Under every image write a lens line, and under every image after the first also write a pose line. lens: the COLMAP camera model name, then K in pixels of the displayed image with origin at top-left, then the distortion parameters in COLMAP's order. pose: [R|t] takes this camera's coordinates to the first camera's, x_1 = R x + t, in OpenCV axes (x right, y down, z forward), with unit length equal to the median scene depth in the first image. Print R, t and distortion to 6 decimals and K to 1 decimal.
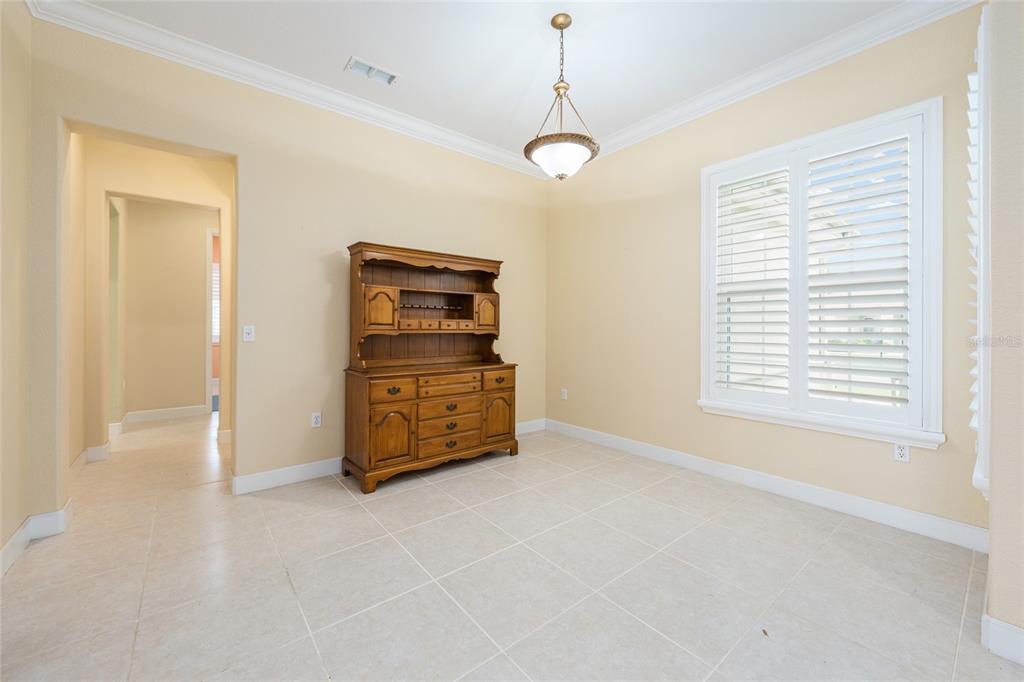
lens RADIAL K [[397.9, 0, 508.5], [0, 397.9, 330.8], [0, 0, 1]] dist [-0.001219, 0.000034]
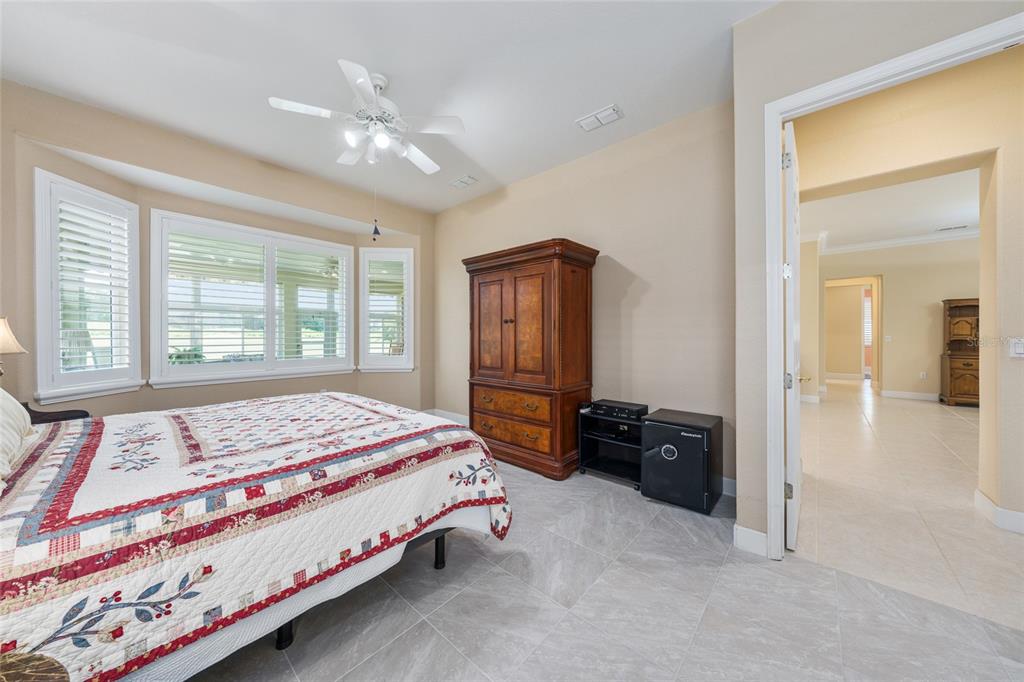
lens RADIAL K [[344.0, 0, 510.5], [0, 344.0, 338.3], [0, 0, 1]] dist [0.000836, 0.000285]
pose [[0.144321, -0.001556, -0.989530, 1.220292], [0.002439, 0.999996, -0.001217, -0.002177], [0.989528, -0.002238, 0.144324, -1.767485]]
